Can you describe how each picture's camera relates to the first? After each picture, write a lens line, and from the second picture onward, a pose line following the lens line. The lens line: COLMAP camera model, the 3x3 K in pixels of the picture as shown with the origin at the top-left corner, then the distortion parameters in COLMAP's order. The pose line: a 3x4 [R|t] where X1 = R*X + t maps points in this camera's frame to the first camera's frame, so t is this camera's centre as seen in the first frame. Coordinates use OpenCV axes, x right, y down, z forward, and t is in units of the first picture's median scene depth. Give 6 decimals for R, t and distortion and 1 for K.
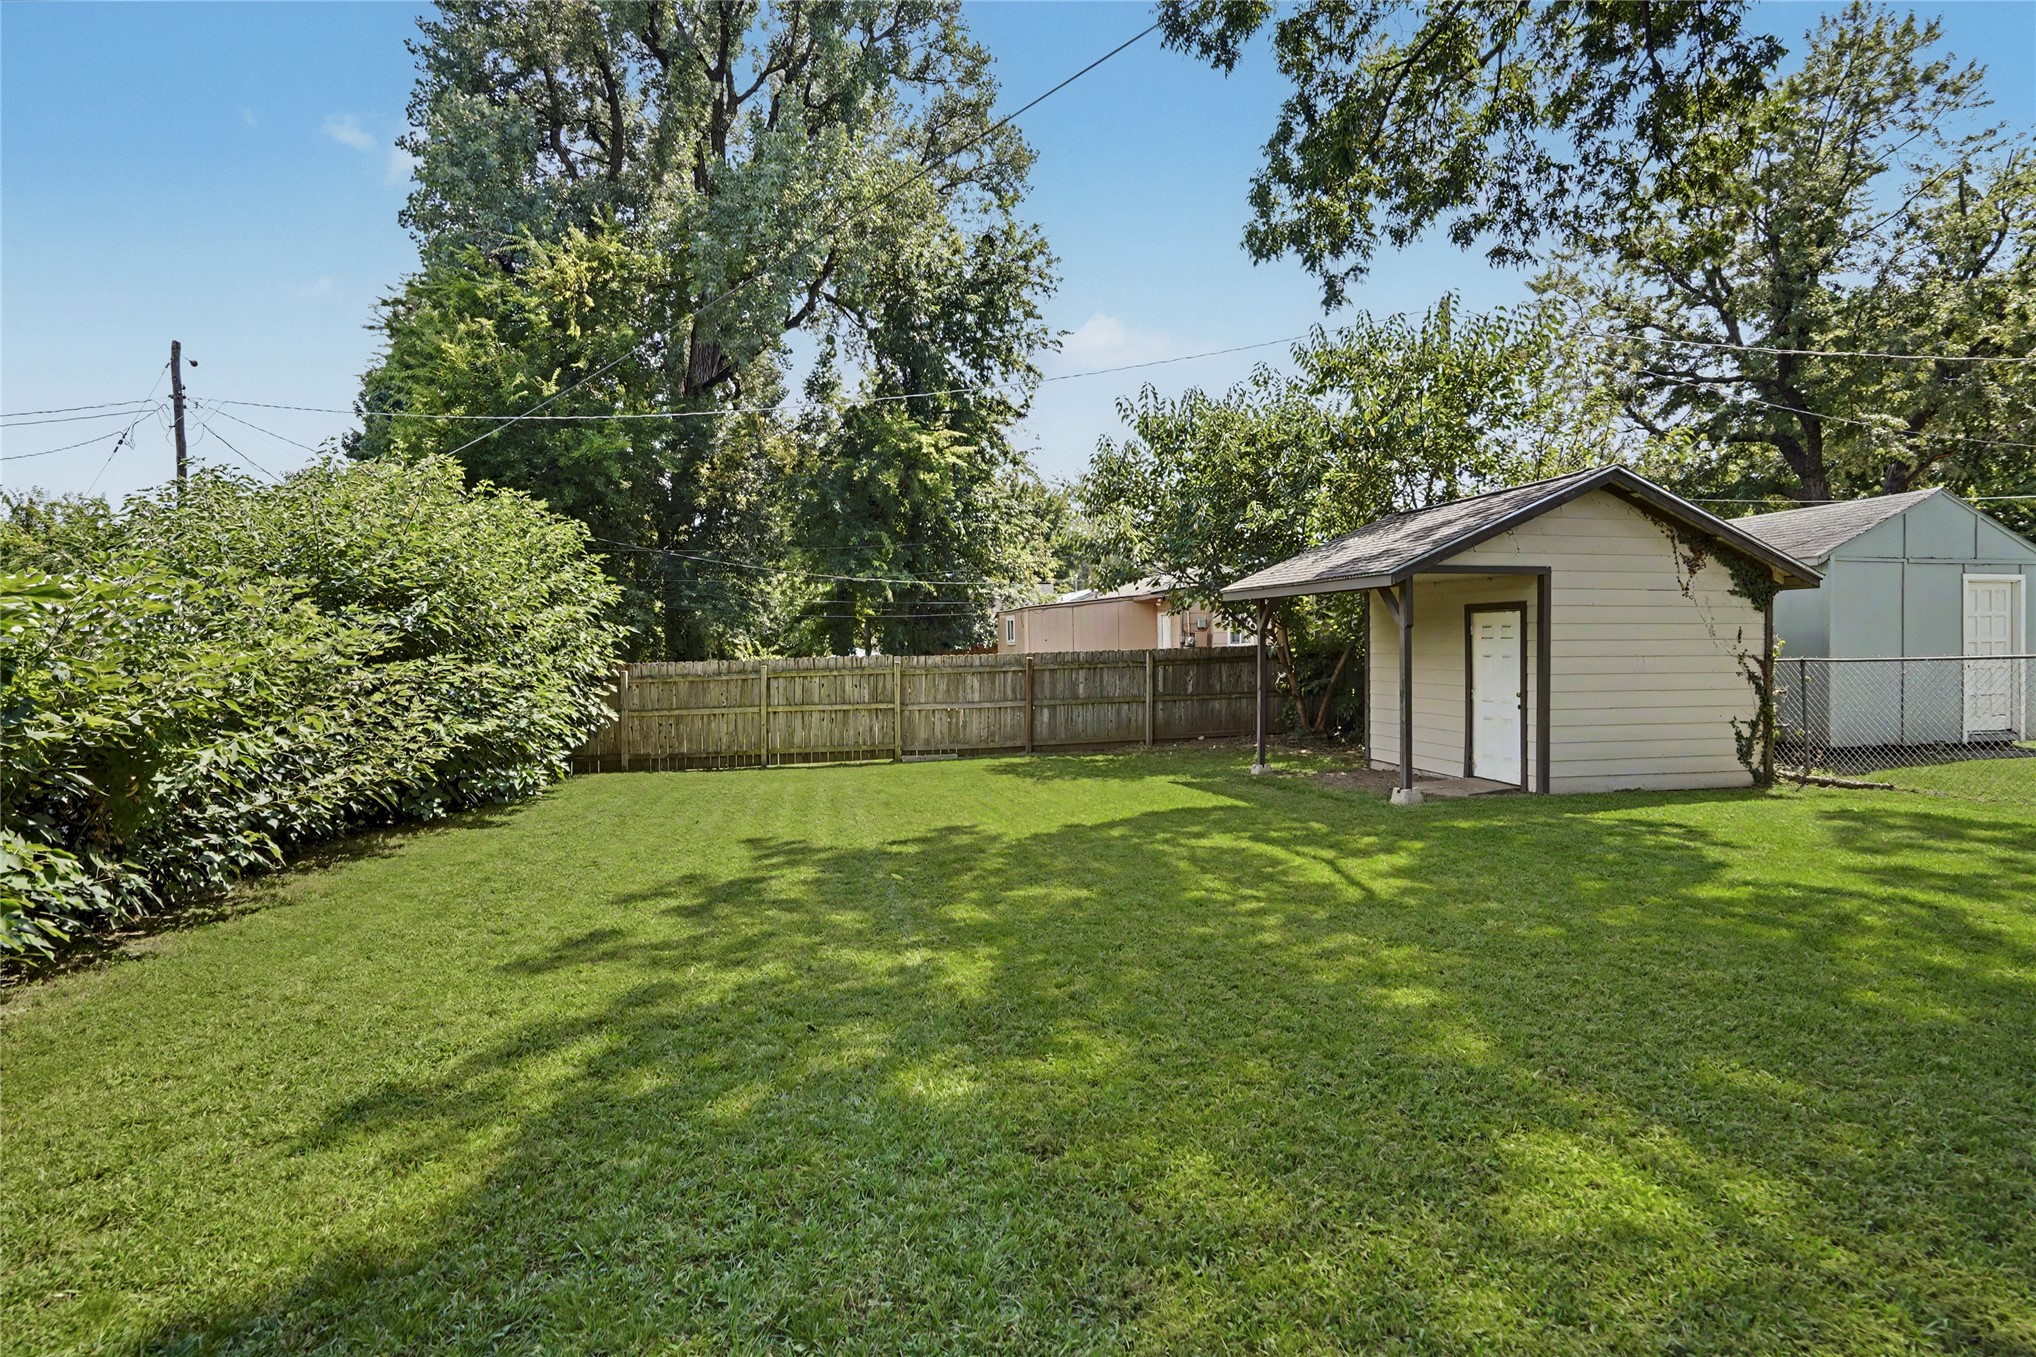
lens RADIAL K [[961.7, 0, 1024.8], [0, 961.7, 649.8], [0, 0, 1]] dist [-0.034430, 0.003369]
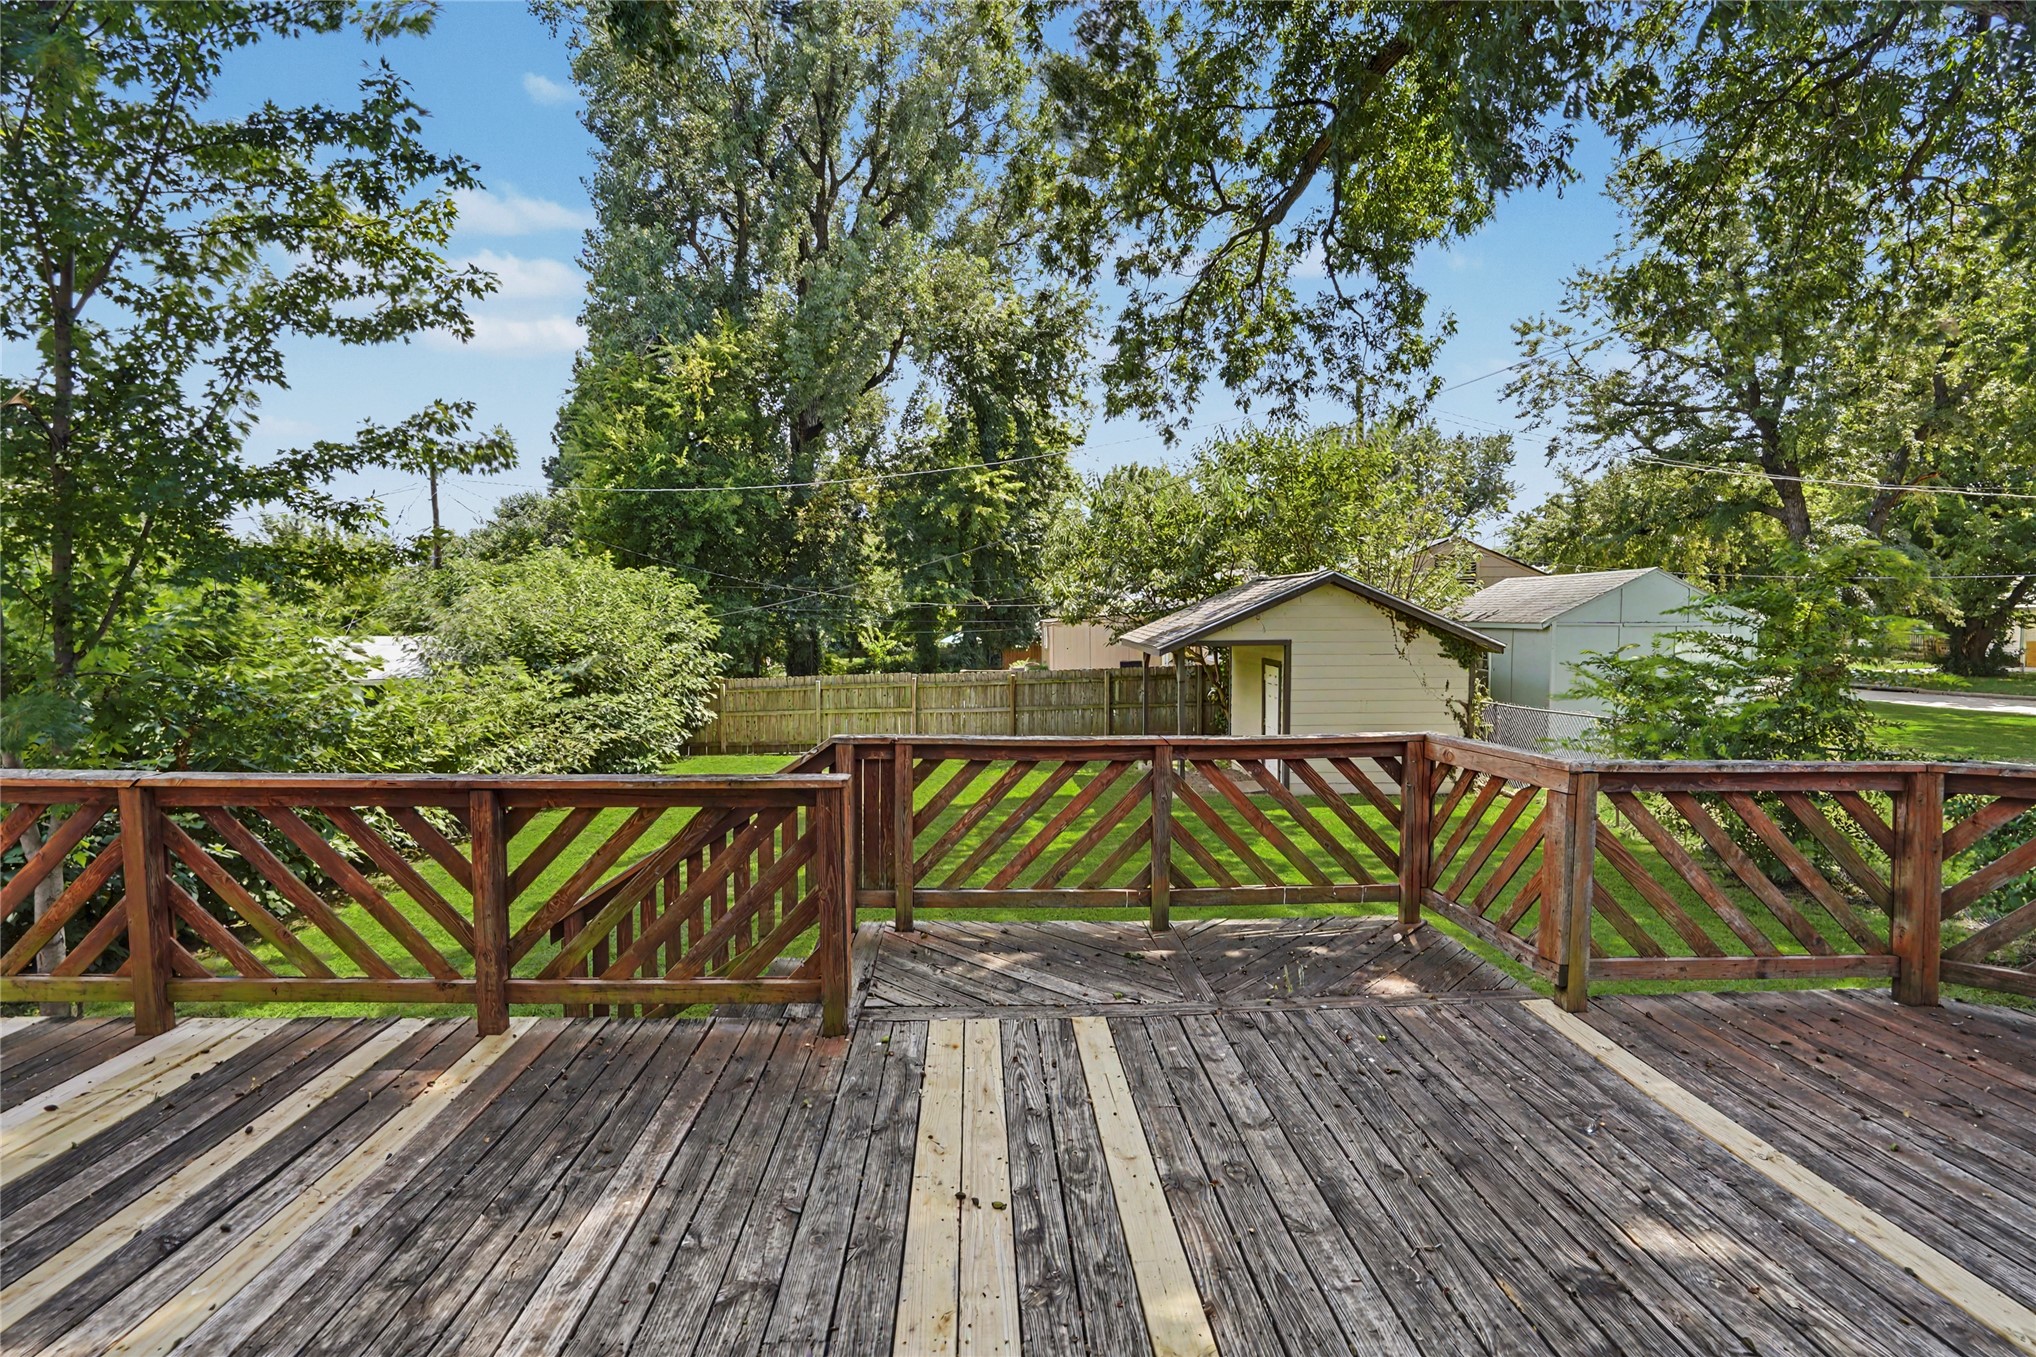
lens RADIAL K [[961.7, 0, 1013.7], [0, 961.7, 665.2], [0, 0, 1]] dist [-0.034430, 0.003369]
pose [[0.985376, 0.011421, -0.170009, 0.158645], [-0.002982, 0.998754, 0.049807, -0.049302], [0.170366, -0.048572, 0.984183, -0.212040]]
